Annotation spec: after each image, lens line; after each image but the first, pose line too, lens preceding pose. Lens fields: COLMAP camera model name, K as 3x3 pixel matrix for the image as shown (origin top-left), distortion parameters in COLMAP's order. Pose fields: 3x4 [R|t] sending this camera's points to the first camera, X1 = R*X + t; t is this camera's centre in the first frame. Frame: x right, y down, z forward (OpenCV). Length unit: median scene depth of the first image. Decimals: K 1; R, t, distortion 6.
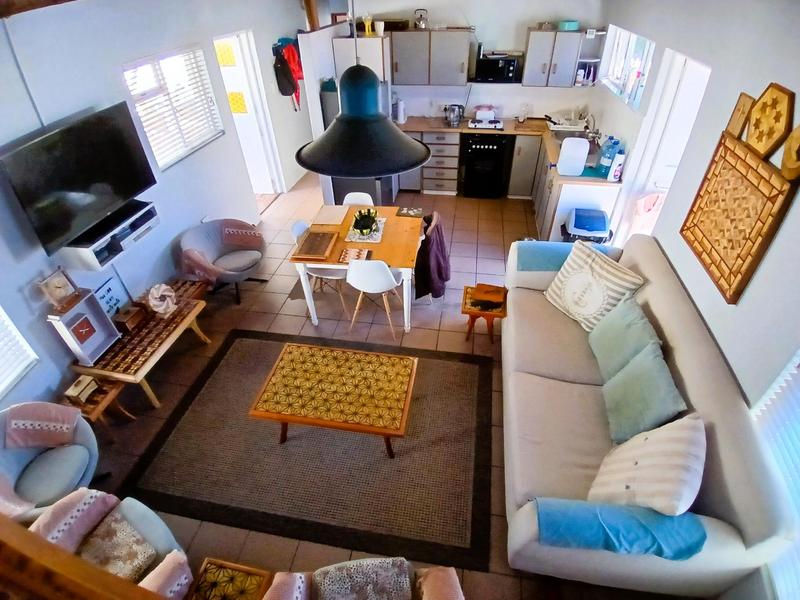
lens RADIAL K [[400.5, 0, 404.1], [0, 400.5, 300.1], [0, 0, 1]] dist [0.004794, -0.045286]
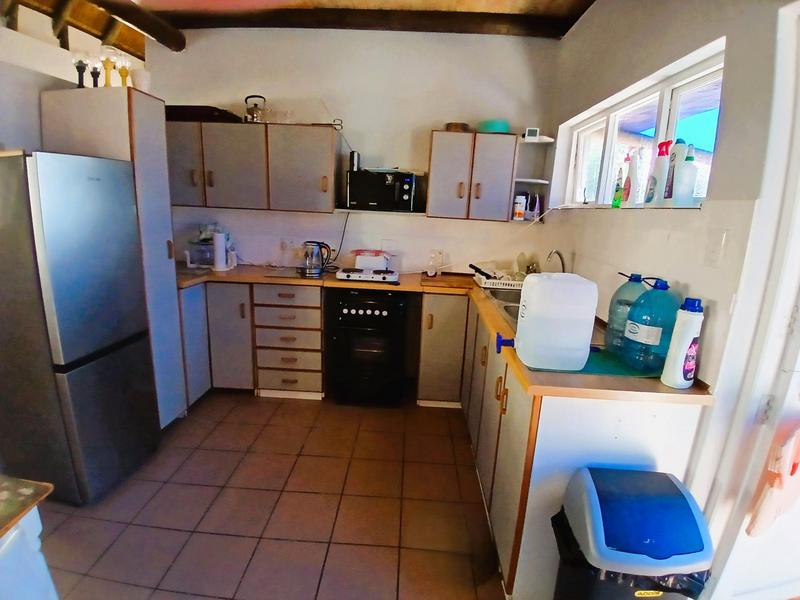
lens RADIAL K [[400.5, 0, 404.1], [0, 400.5, 300.1], [0, 0, 1]] dist [0.004794, -0.045286]
pose [[0.988419, 0.032484, 0.148235, 0.177201], [0.035054, 0.901528, -0.431299, -0.171050], [-0.147648, 0.431500, 0.889948, 0.527664]]
